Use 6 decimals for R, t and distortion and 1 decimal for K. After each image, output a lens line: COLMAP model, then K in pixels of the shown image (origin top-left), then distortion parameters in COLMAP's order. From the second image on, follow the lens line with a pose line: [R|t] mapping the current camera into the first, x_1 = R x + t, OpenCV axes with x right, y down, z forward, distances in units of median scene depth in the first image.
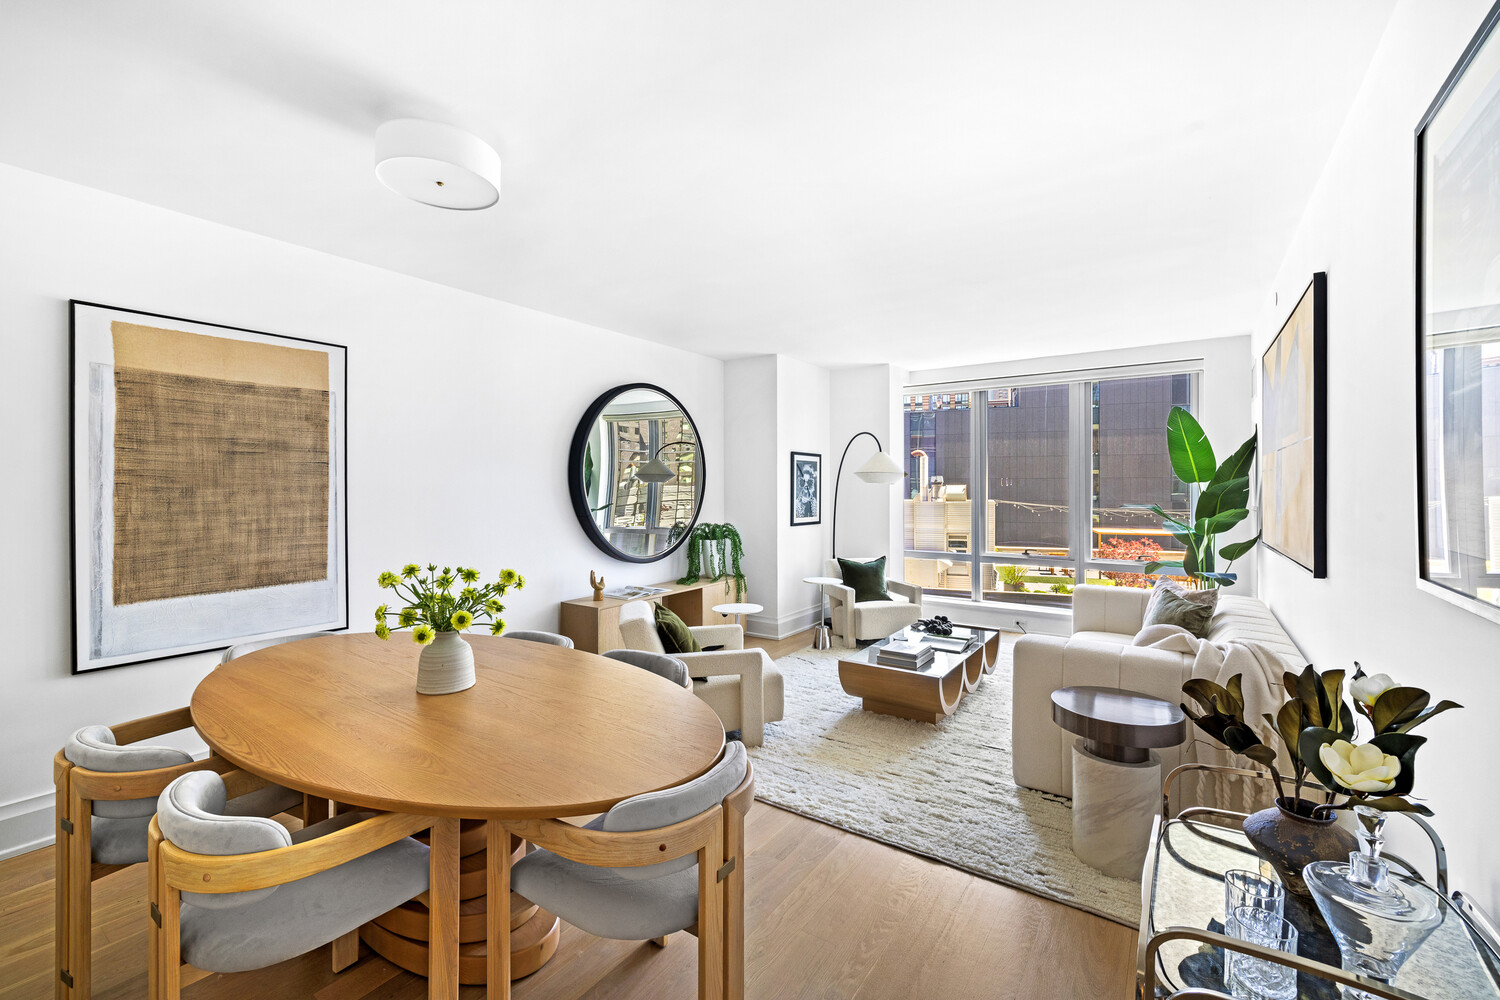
lens RADIAL K [[651.5, 0, 740.9], [0, 651.5, 492.3], [0, 0, 1]] dist [0.001519, -0.000122]
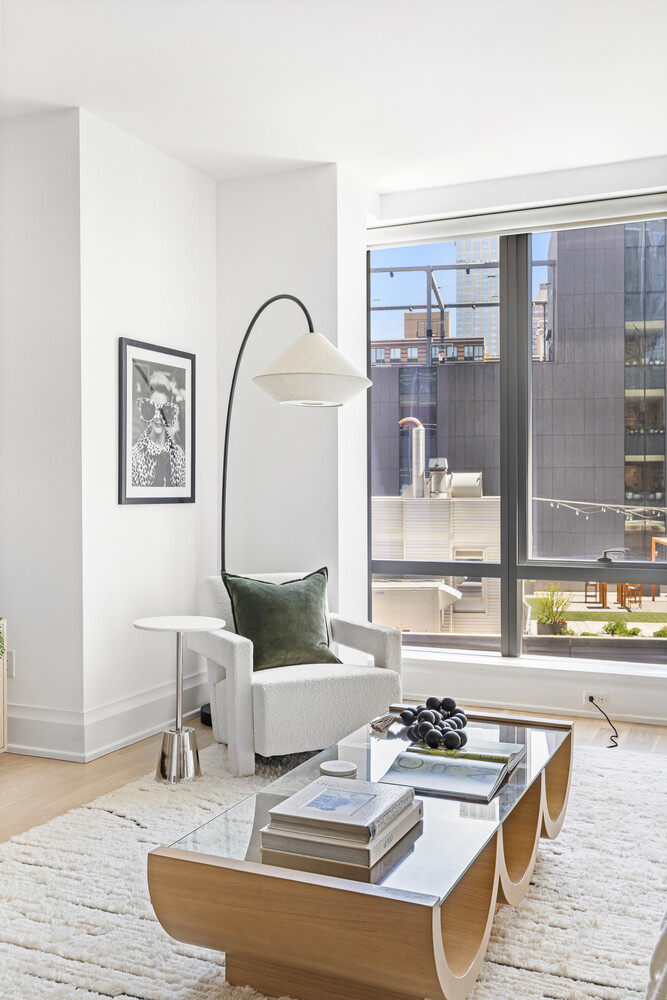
lens RADIAL K [[970.3, 0, 340.5], [0, 970.3, 491.4], [0, 0, 1]] dist [0.001503, 0.000000]
pose [[0.981817, -0.001456, 0.189827, 0.102339], [0.002465, 0.999984, -0.005078, 0.048294], [-0.189816, 0.005454, 0.981804, 0.324360]]
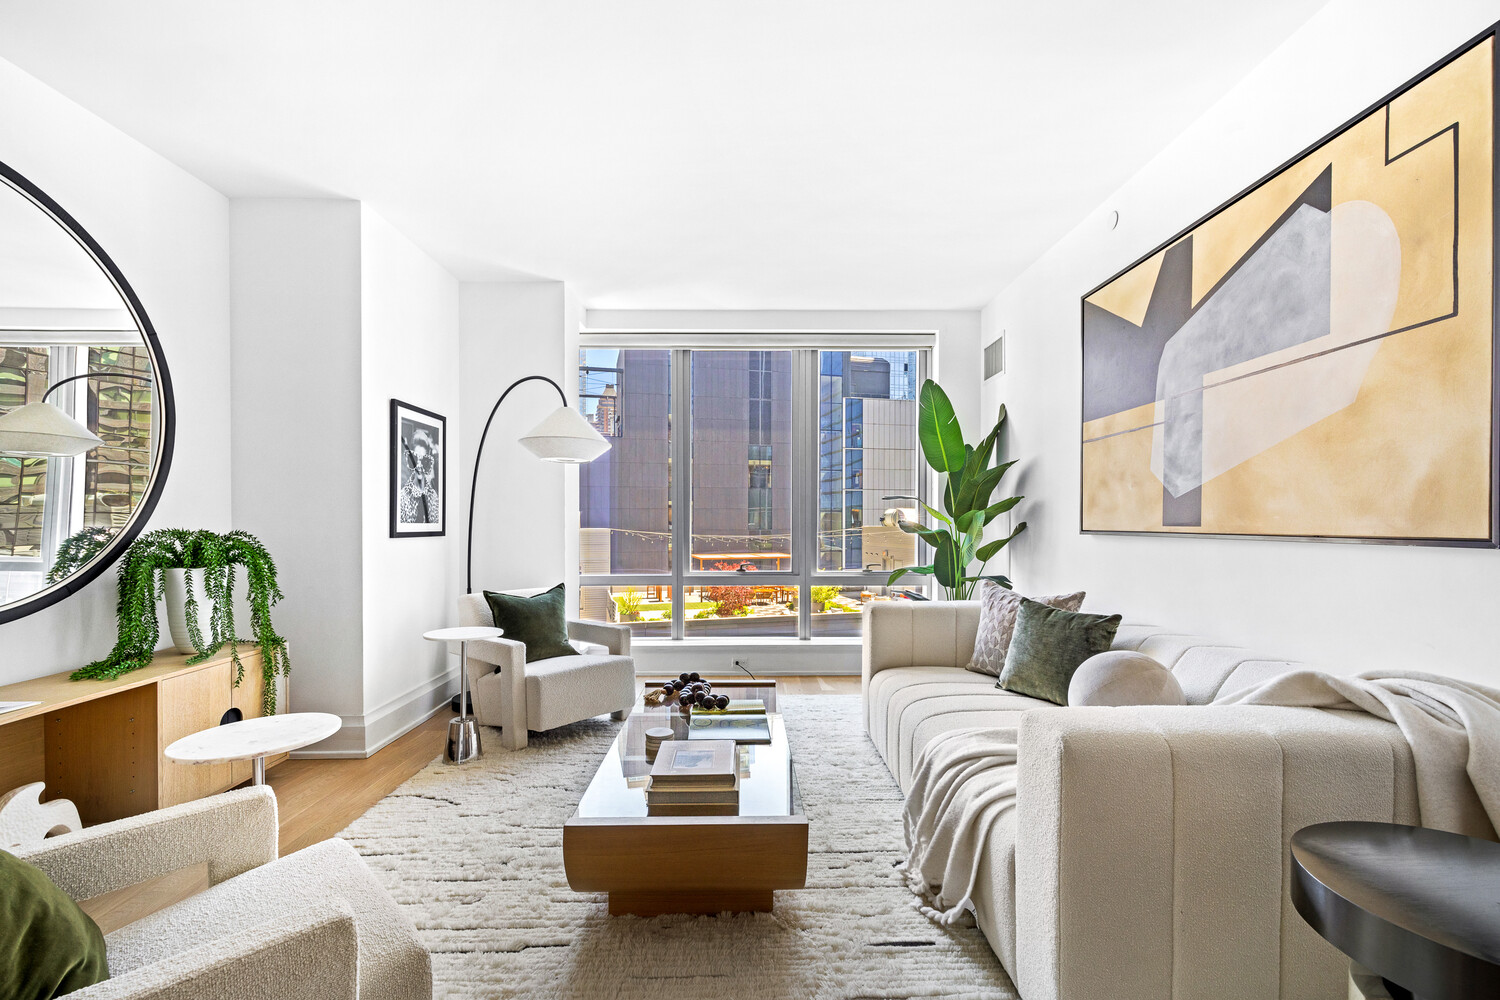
lens RADIAL K [[651.5, 0, 759.3], [0, 651.5, 522.4], [0, 0, 1]] dist [0.001519, -0.000122]
pose [[0.805965, -0.002083, 0.591960, 0.003658], [0.006938, 0.999958, -0.005928, 0.045906], [-0.591923, 0.008885, 0.805946, 0.396582]]
